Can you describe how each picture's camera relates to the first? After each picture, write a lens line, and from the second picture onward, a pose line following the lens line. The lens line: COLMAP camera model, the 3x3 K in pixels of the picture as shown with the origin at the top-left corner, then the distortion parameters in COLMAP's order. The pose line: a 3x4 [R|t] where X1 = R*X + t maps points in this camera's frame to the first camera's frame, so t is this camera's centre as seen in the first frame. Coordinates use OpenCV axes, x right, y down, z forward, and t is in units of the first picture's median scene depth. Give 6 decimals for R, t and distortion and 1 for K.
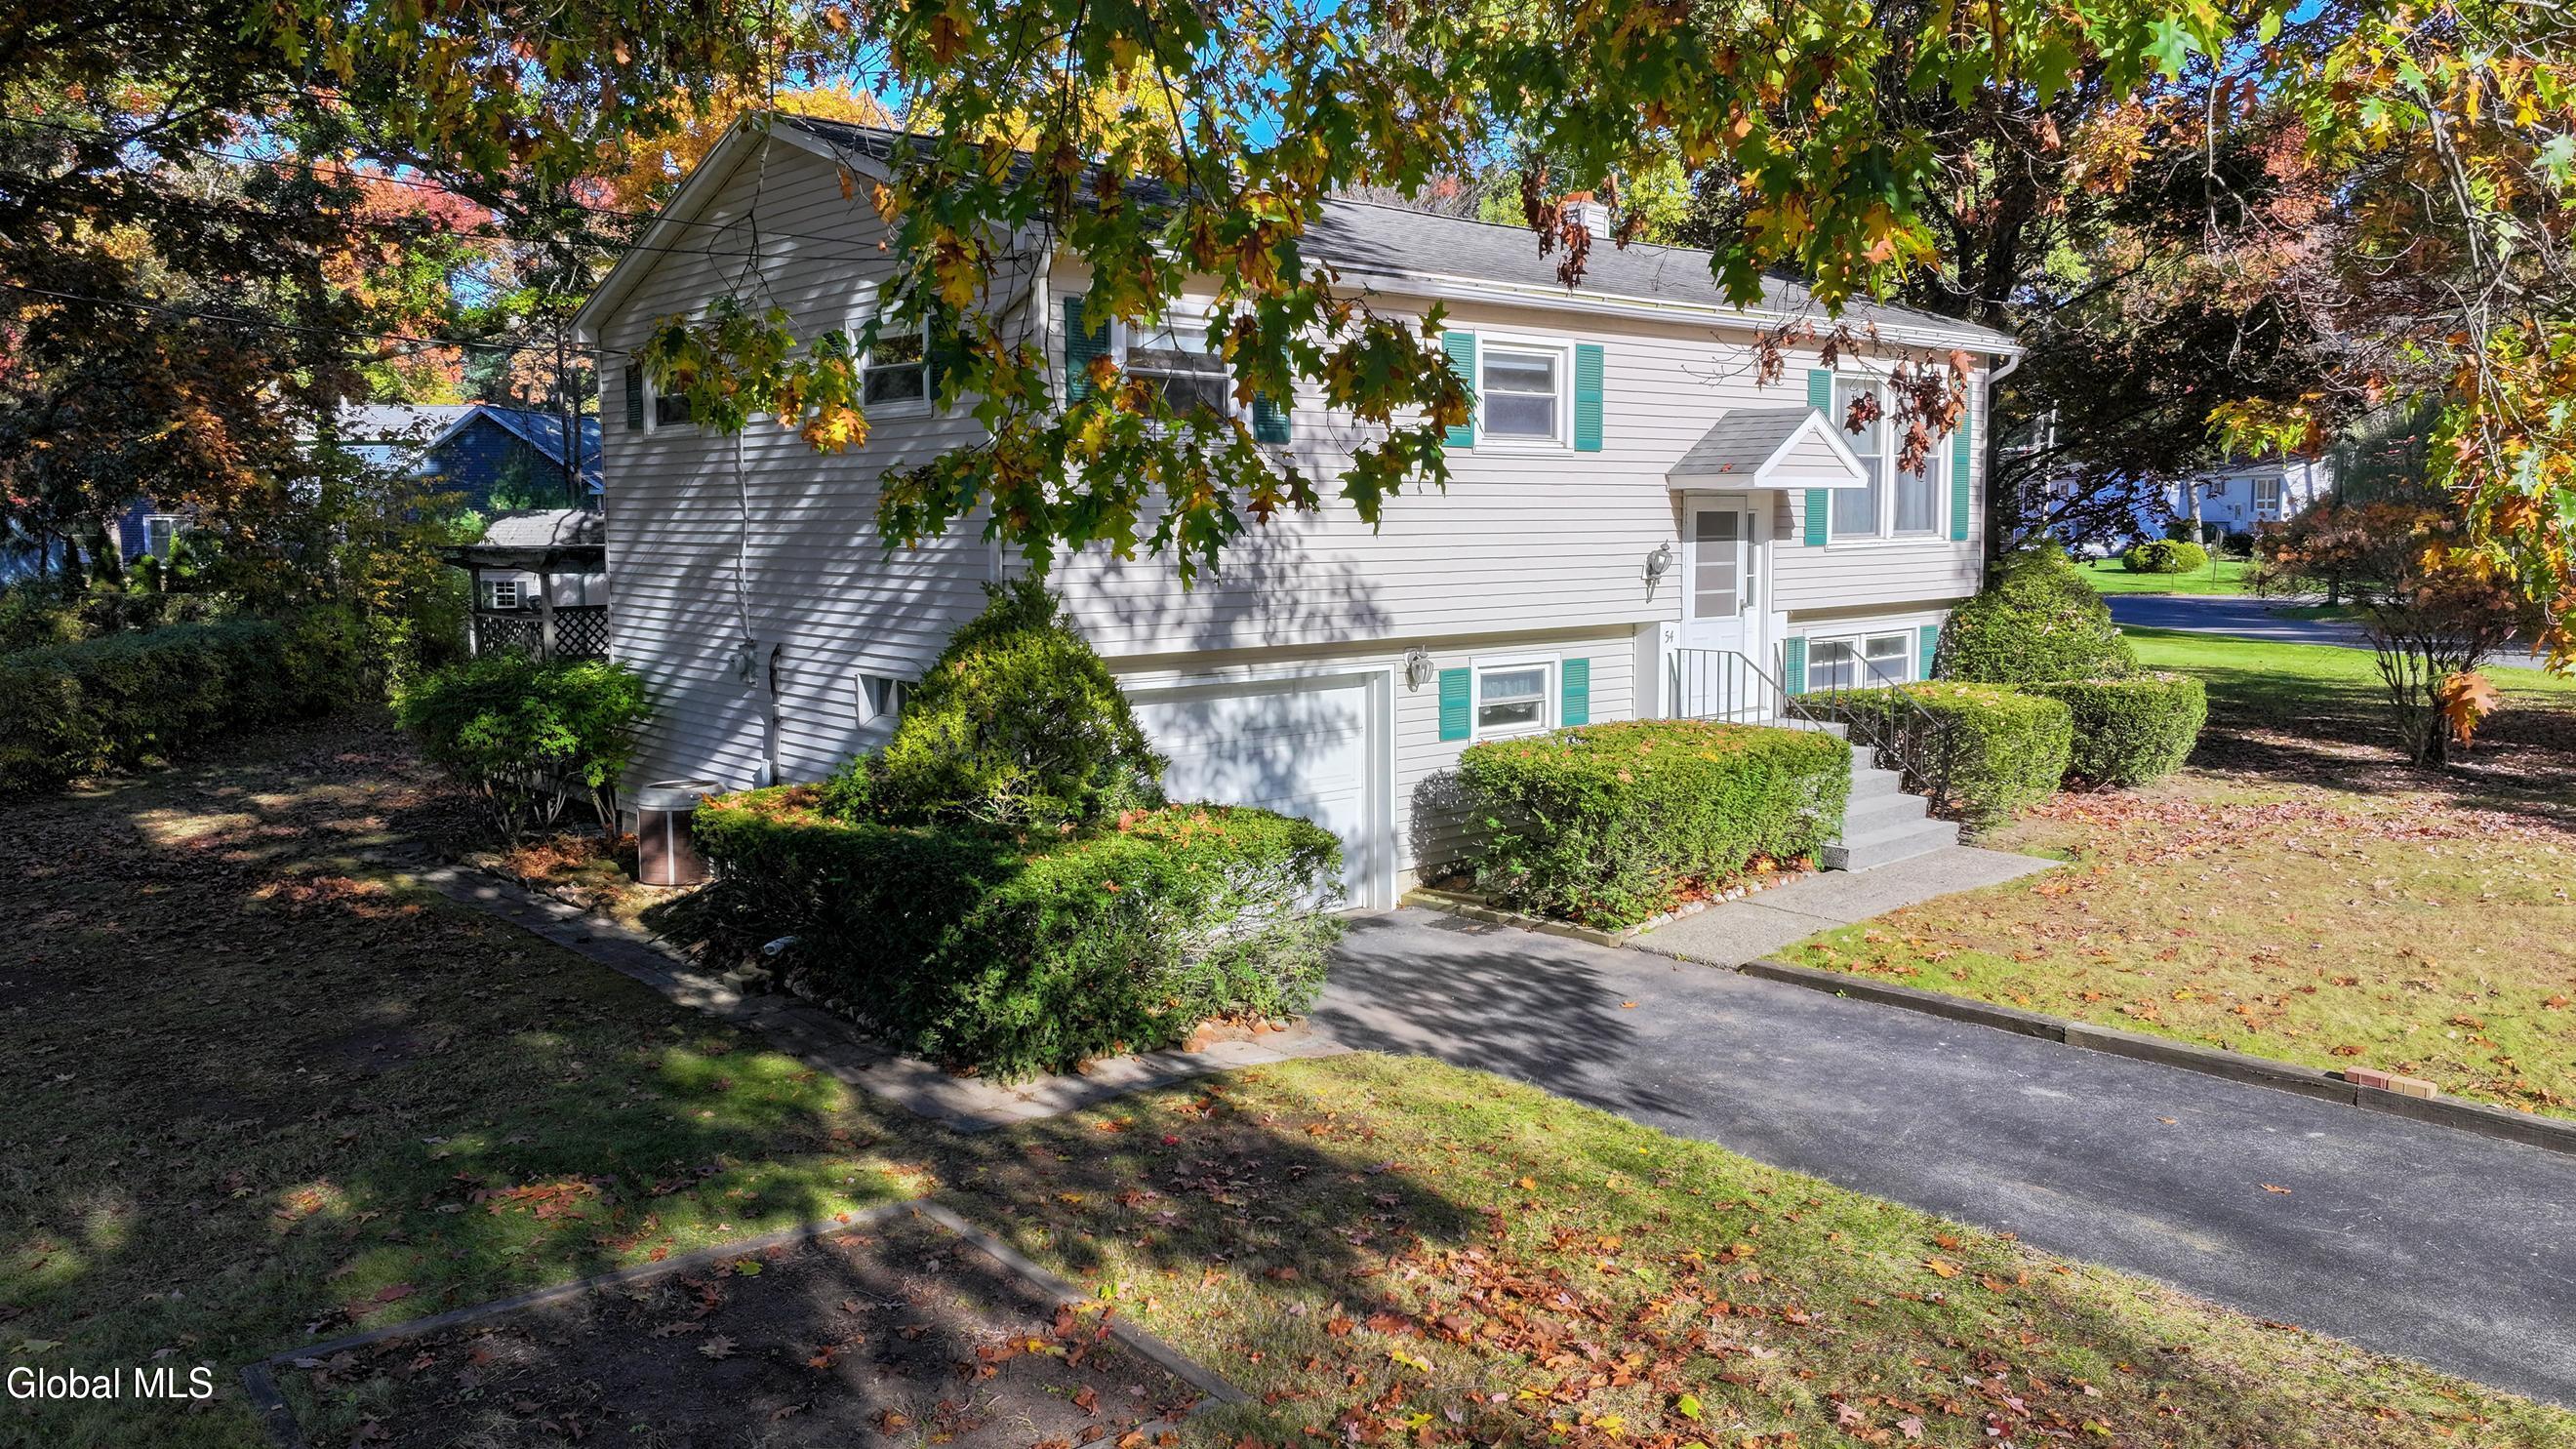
lens RADIAL K [[1802.8, 0, 1296.8], [0, 1802.8, 726.7], [0, 0, 1]] dist [0.001033, 0.000477]
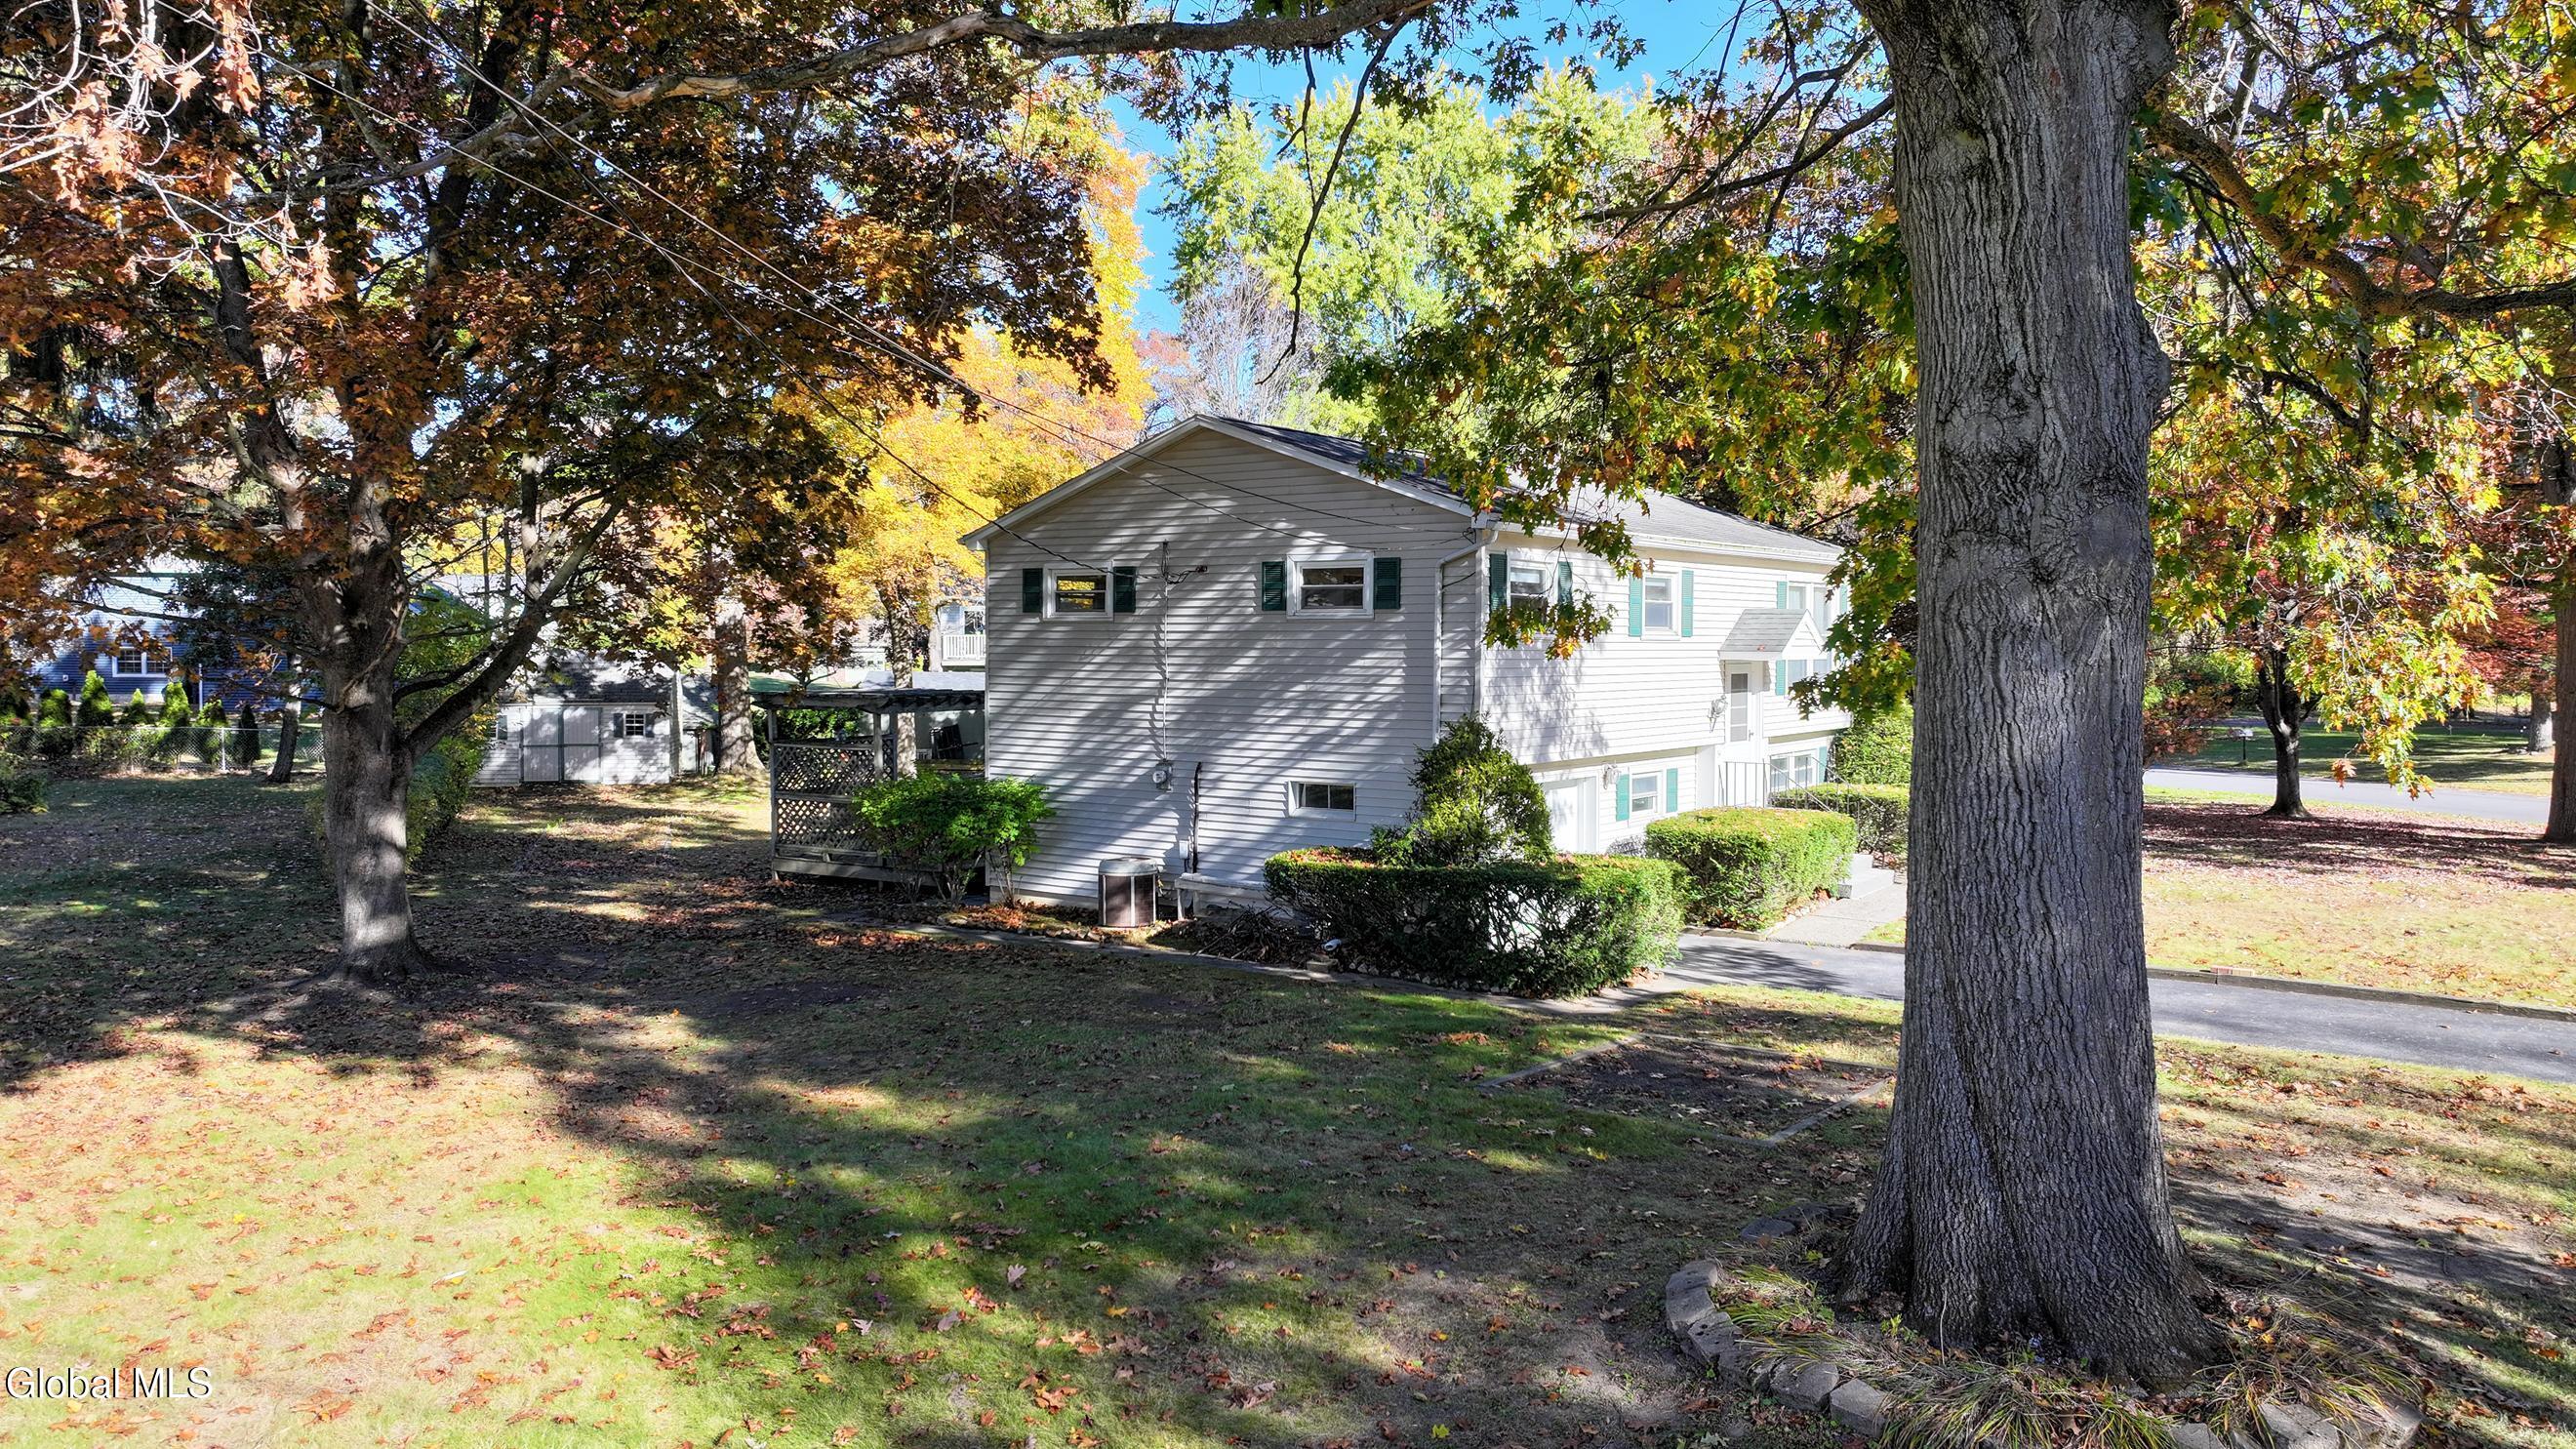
lens RADIAL K [[1802.3, 0, 1288.0], [0, 1802.3, 724.5], [0, 0, 1]] dist [0.005389, 0.004929]
pose [[0.974371, -0.002858, 0.224931, -0.556413], [0.018911, 0.997420, -0.069247, 0.027571], [-0.224153, 0.071726, 0.971911, -0.471324]]
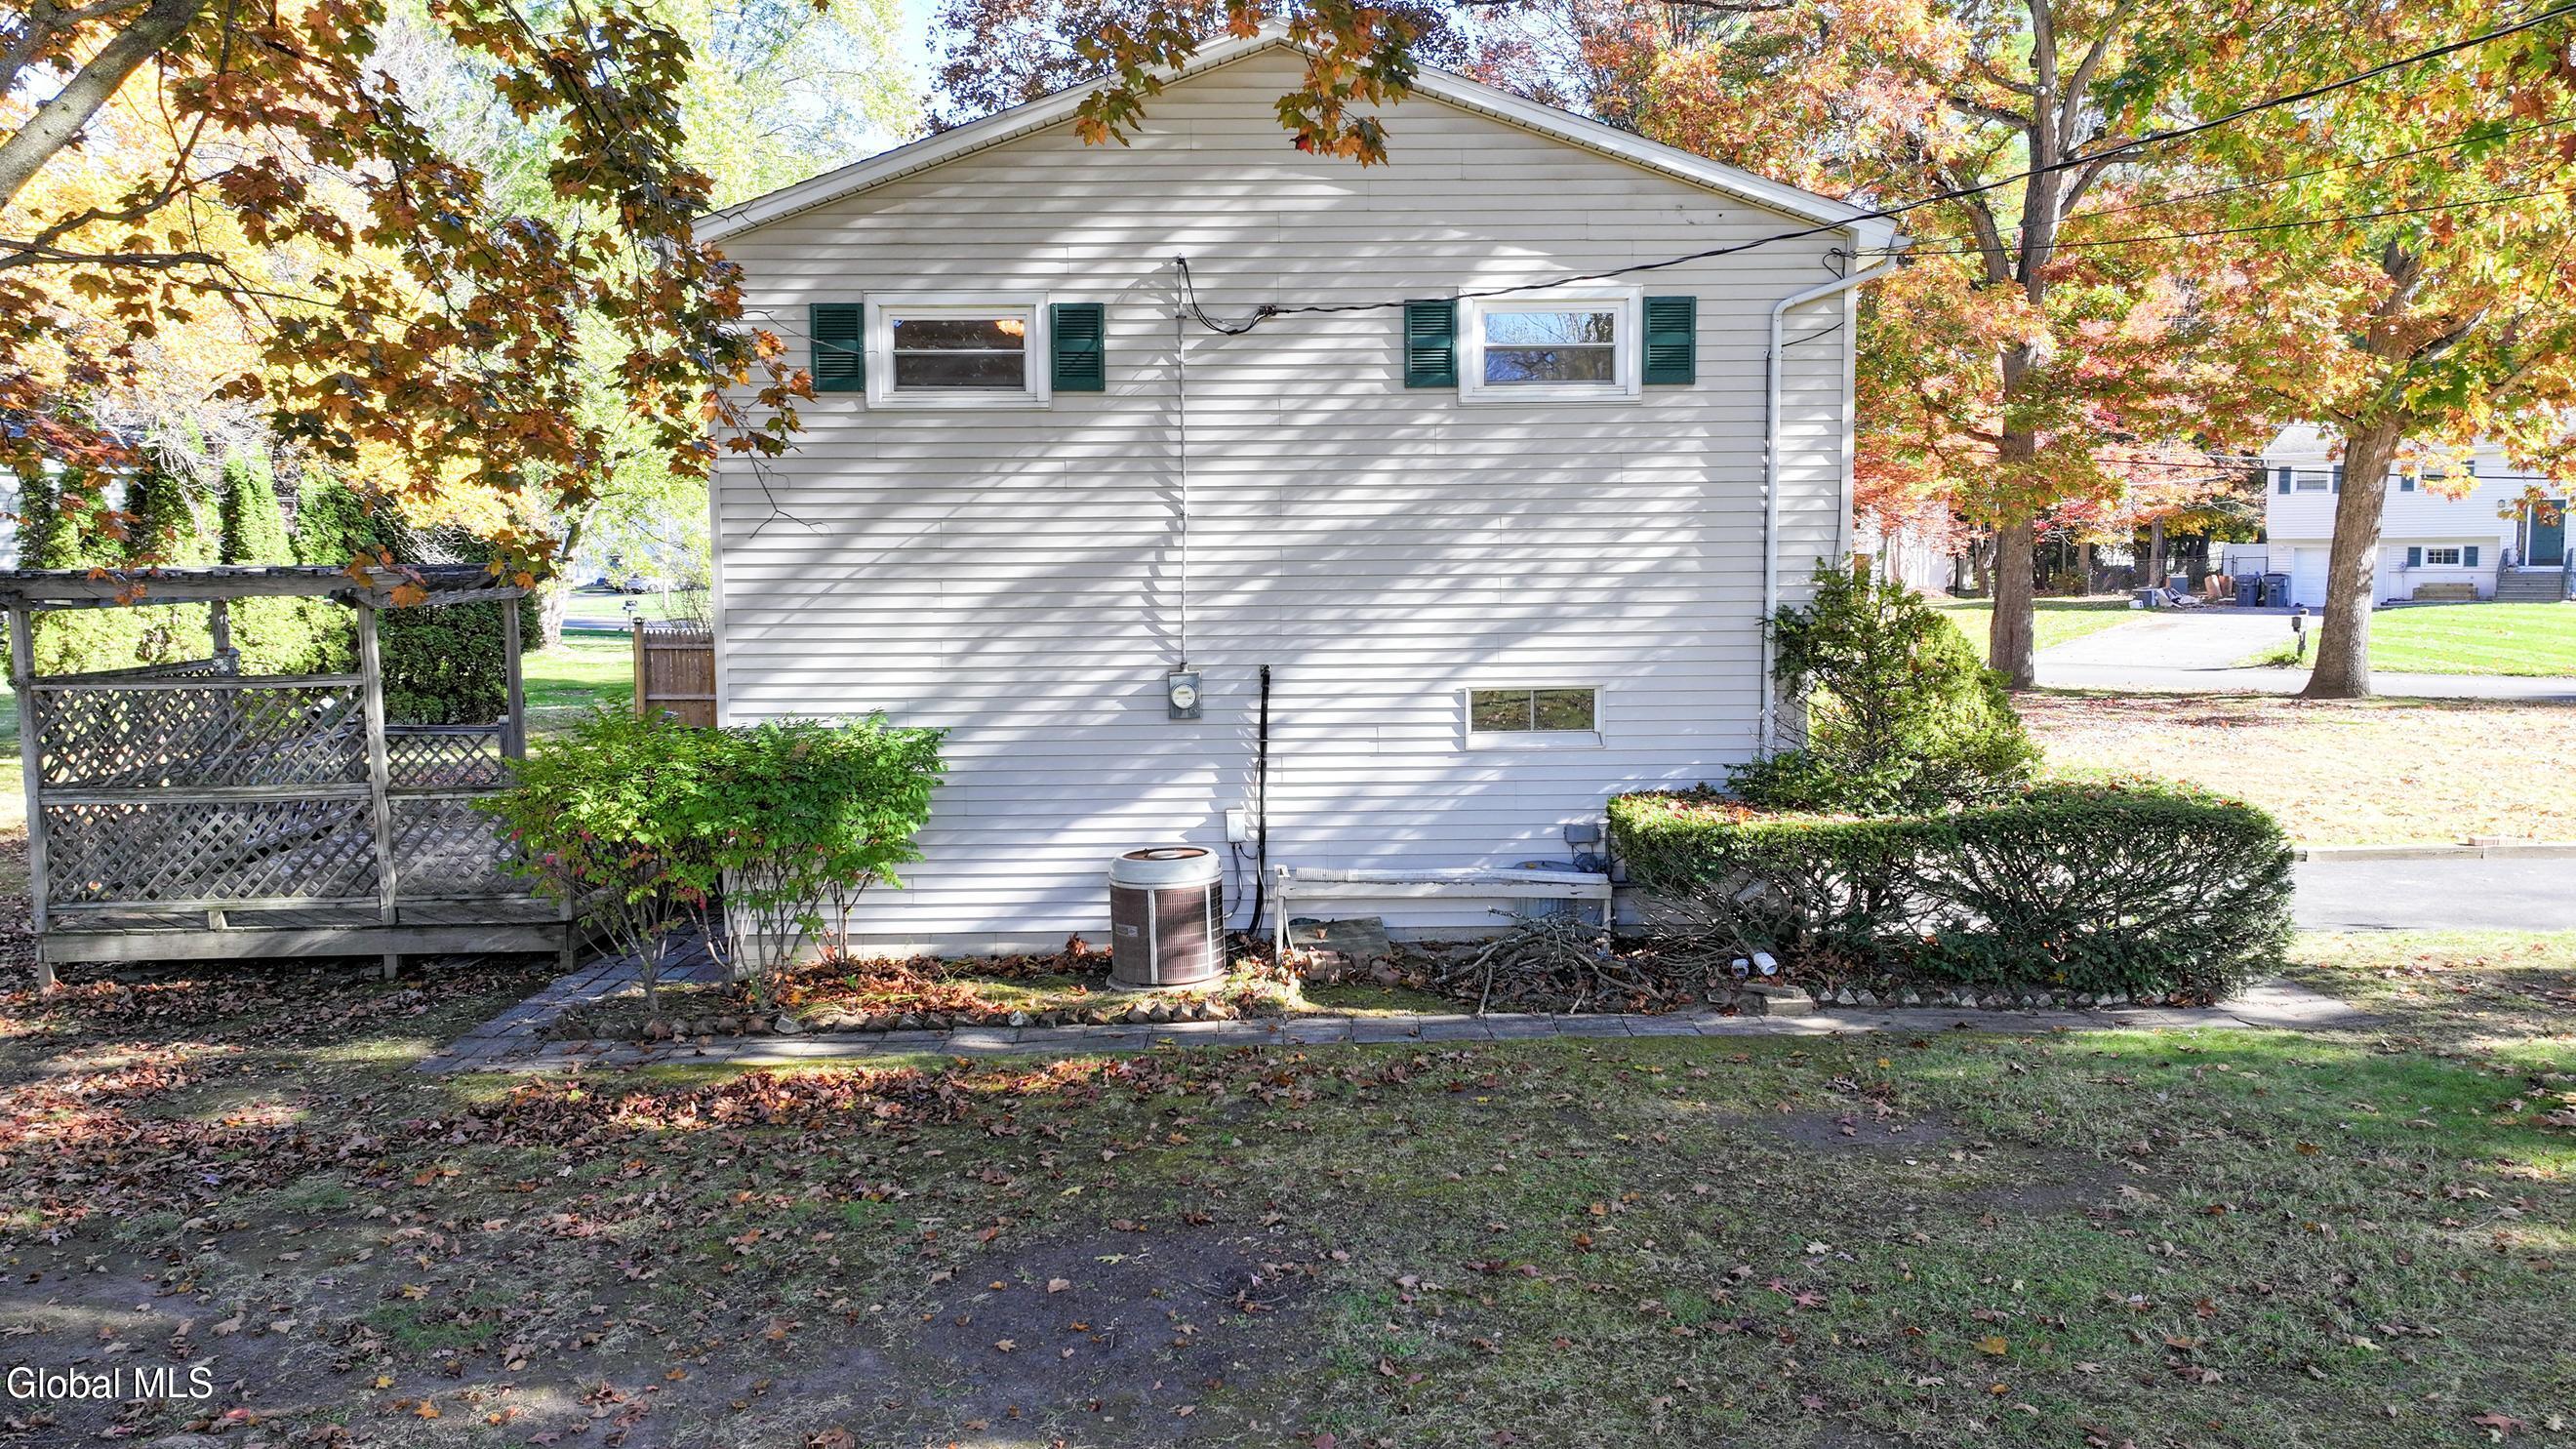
lens RADIAL K [[1866.9, 0, 1296.8], [0, 1866.9, 701.2], [0, 0, 1]] dist [0.002603, 0.006981]
pose [[0.647577, -0.066972, 0.759051, -0.935679], [0.094604, 0.995489, 0.007123, -0.034673], [-0.756105, 0.067197, 0.650992, 0.439857]]
